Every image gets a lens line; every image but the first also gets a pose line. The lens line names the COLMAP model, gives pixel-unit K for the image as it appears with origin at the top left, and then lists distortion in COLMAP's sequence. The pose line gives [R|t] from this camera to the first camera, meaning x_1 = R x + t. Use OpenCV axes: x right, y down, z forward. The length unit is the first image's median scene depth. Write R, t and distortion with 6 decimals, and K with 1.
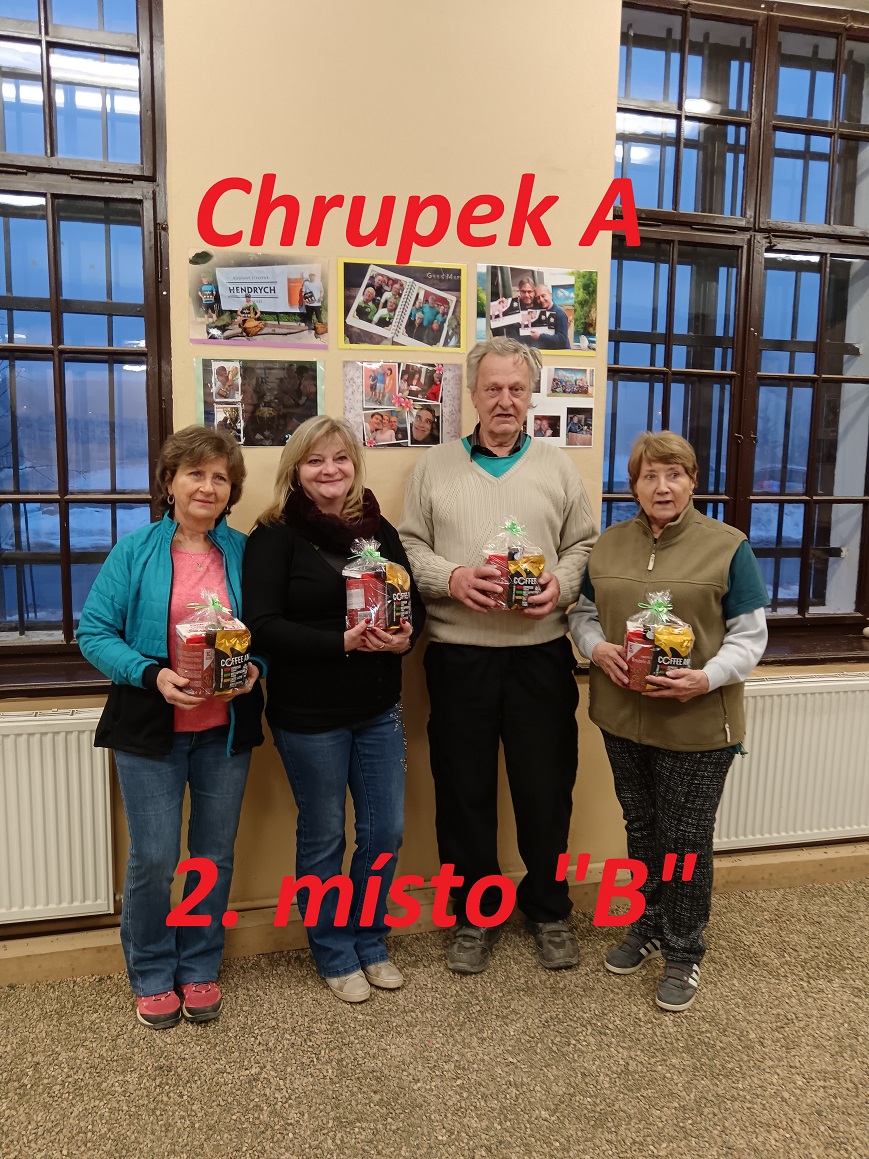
lens RADIAL K [[903.3, 0, 437.6], [0, 903.3, 582.7], [0, 0, 1]] dist [-0.006215, 0.011436]
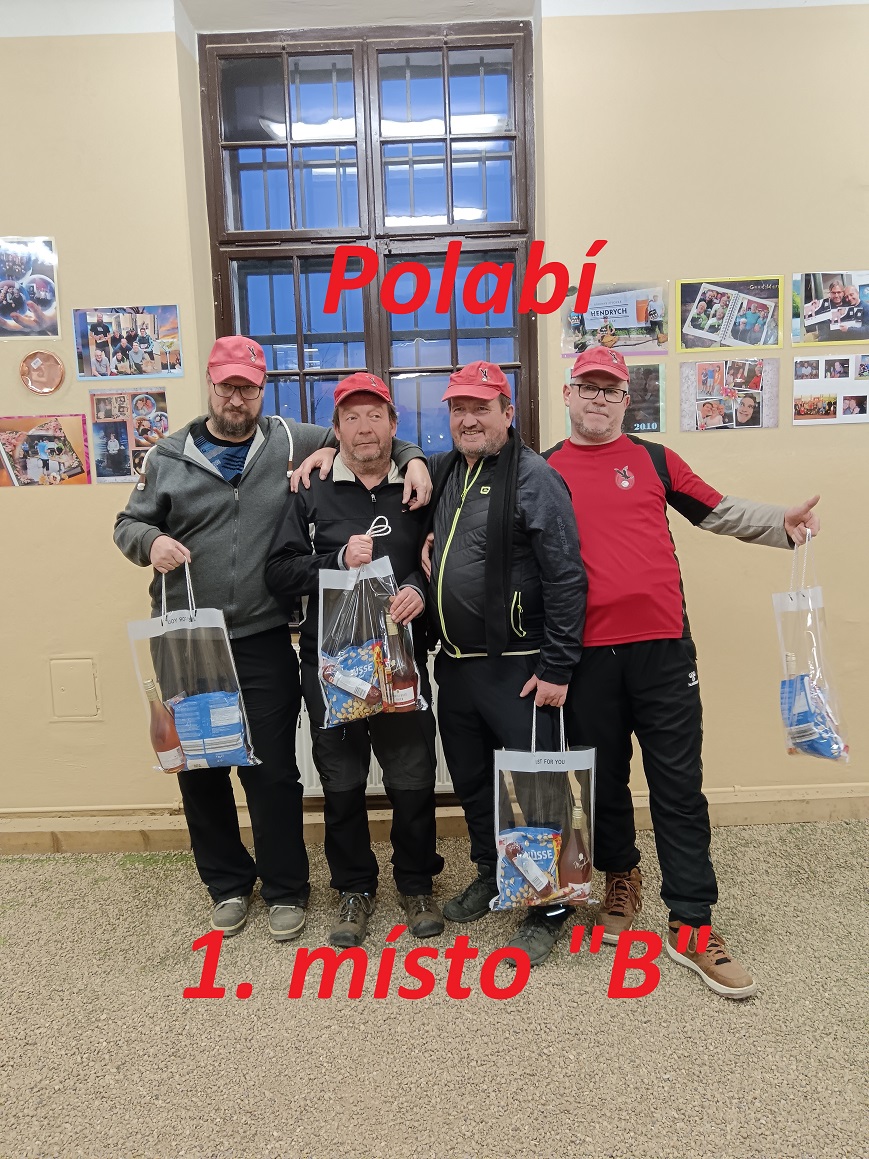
lens RADIAL K [[903.3, 0, 431.9], [0, 903.3, 580.7], [0, 0, 1]] dist [-0.006215, 0.011436]
pose [[0.966078, -0.008247, -0.258120, -0.113386], [0.011592, 0.999867, 0.011440, 0.037256], [0.257991, -0.014044, 0.966045, -0.292351]]
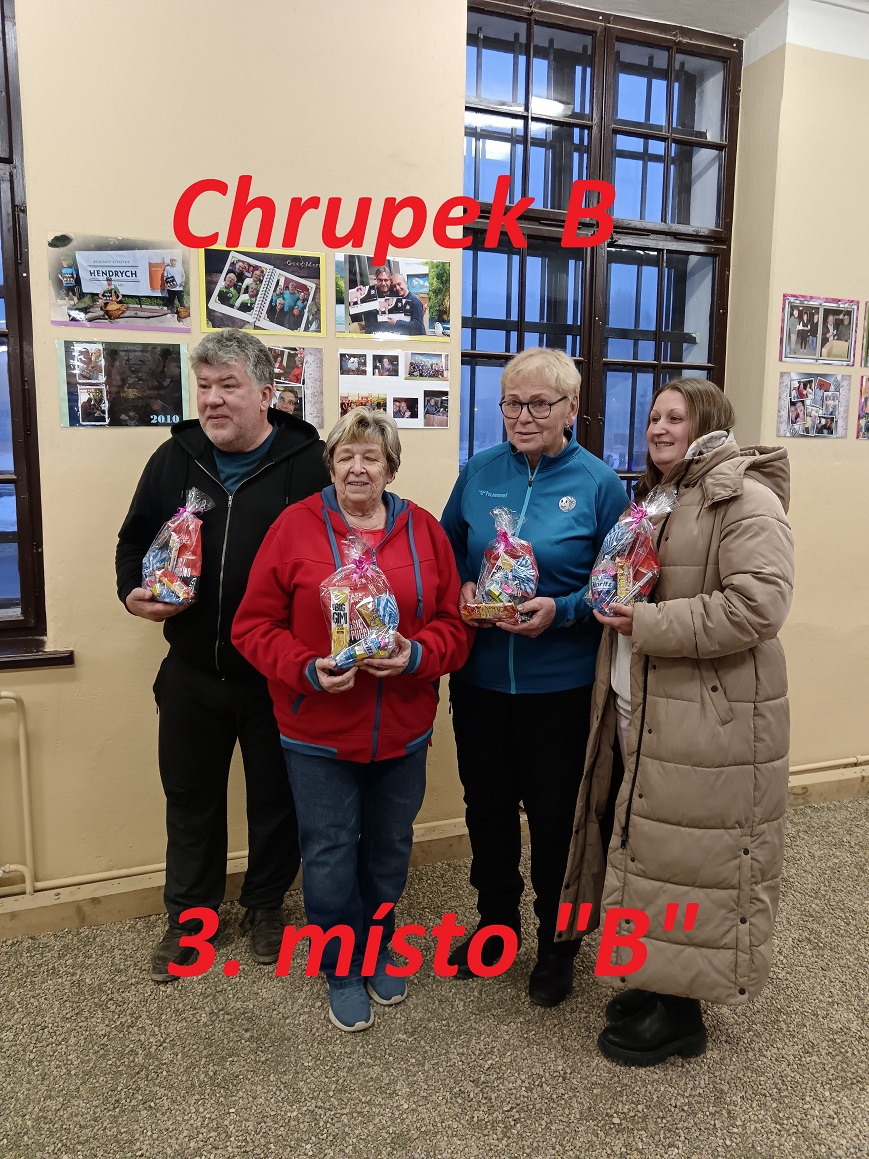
lens RADIAL K [[903.3, 0, 433.4], [0, 903.3, 581.7], [0, 0, 1]] dist [-0.006215, 0.011436]
pose [[0.993183, -0.020072, 0.114824, 0.028979], [0.018401, 0.999709, 0.015599, 0.015119], [-0.115103, -0.013379, 0.993263, -0.060182]]
